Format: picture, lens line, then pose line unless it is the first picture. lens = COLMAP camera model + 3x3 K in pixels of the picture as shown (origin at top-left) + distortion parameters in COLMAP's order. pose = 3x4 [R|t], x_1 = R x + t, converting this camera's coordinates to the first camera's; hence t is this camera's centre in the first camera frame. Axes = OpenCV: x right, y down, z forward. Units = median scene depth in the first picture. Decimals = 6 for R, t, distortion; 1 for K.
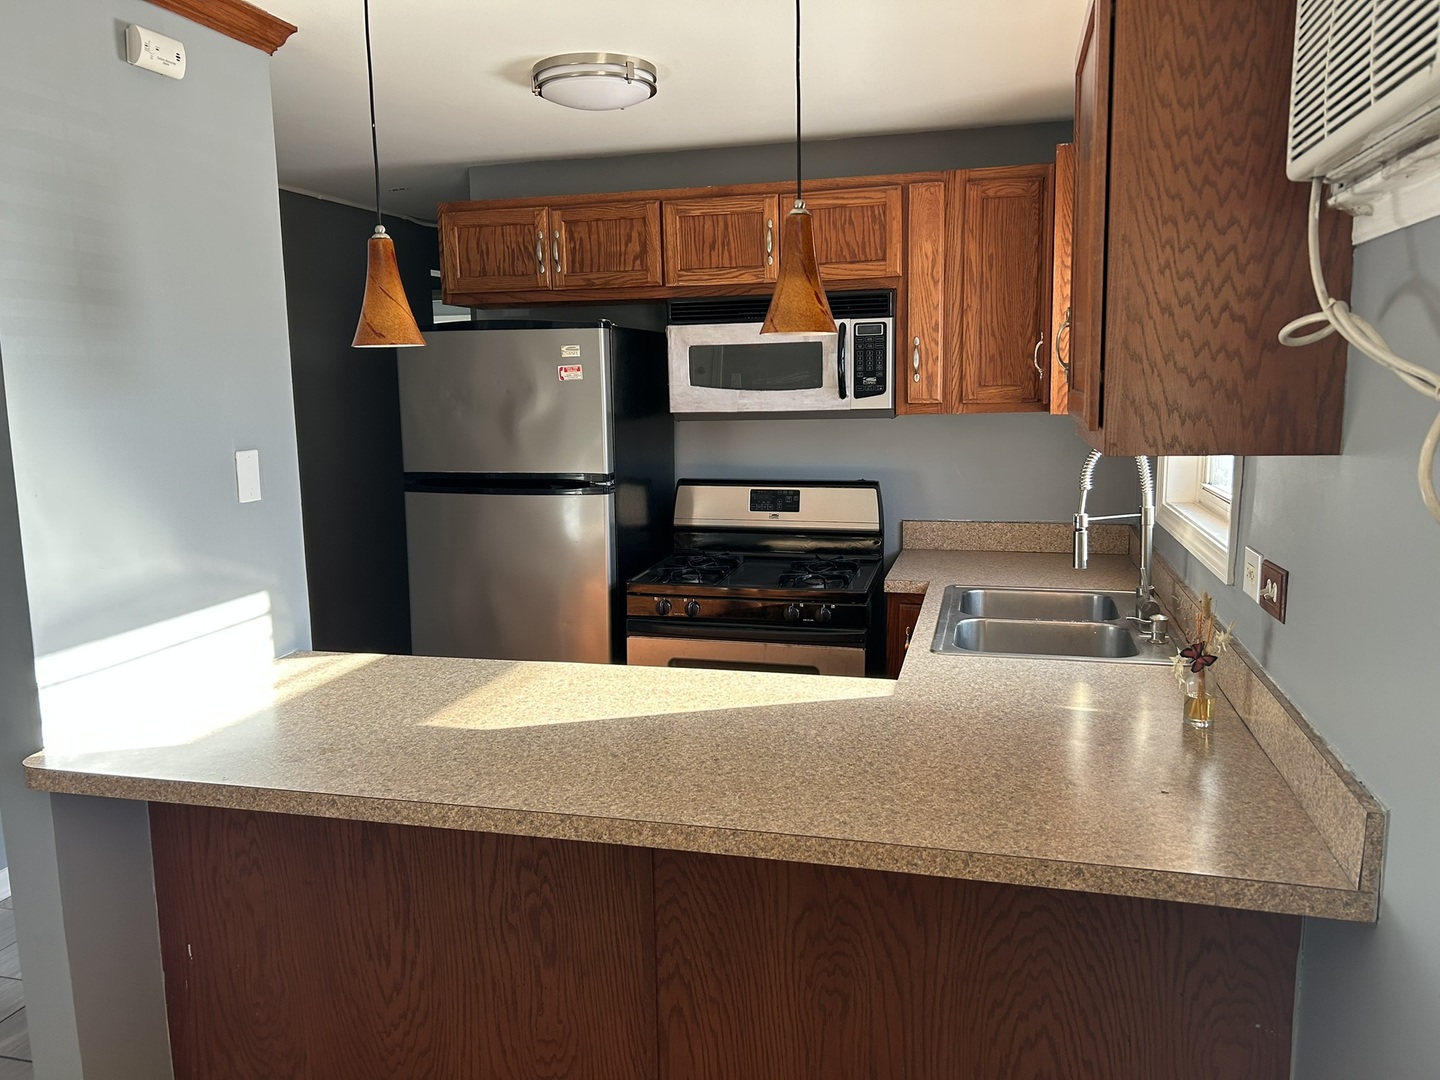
lens RADIAL K [[1083.6, 0, 722.4], [0, 1083.6, 539.5], [0, 0, 1]] dist [0.043266, -0.046874]
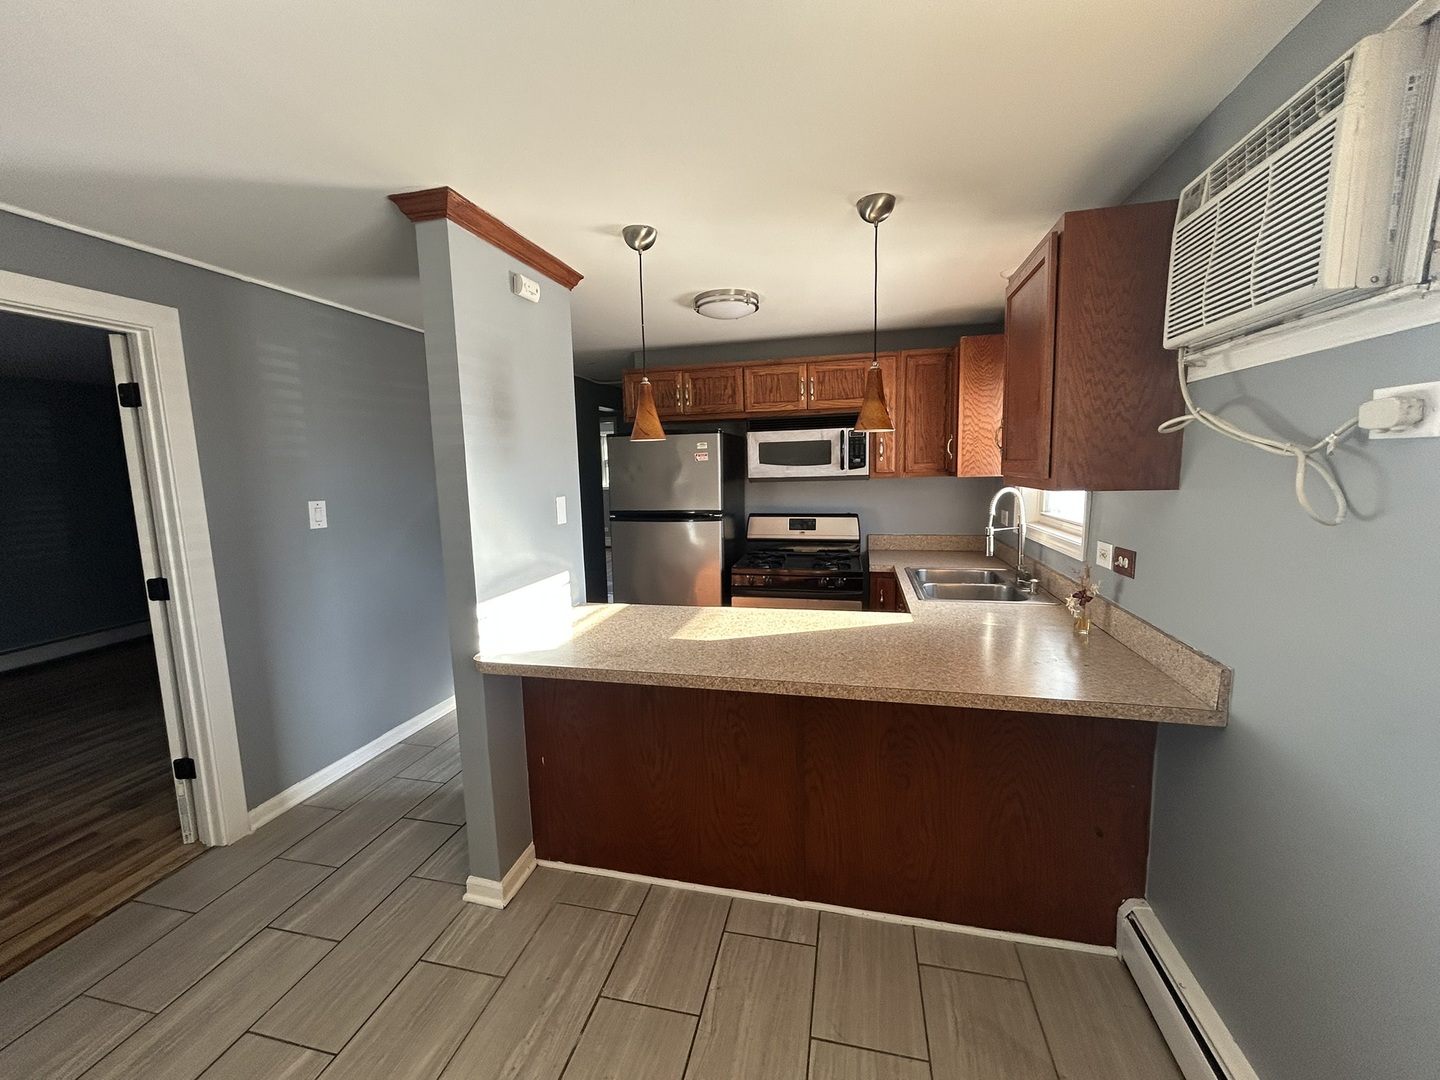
lens RADIAL K [[580.3, 0, 721.5], [0, 580.3, 540.5], [0, 0, 1]] dist [-0.003992, 0.000296]
pose [[0.999821, -0.008207, 0.017067, -0.196473], [0.008552, 0.999759, -0.020232, 0.019953], [-0.016897, 0.020374, 0.999650, -0.012773]]
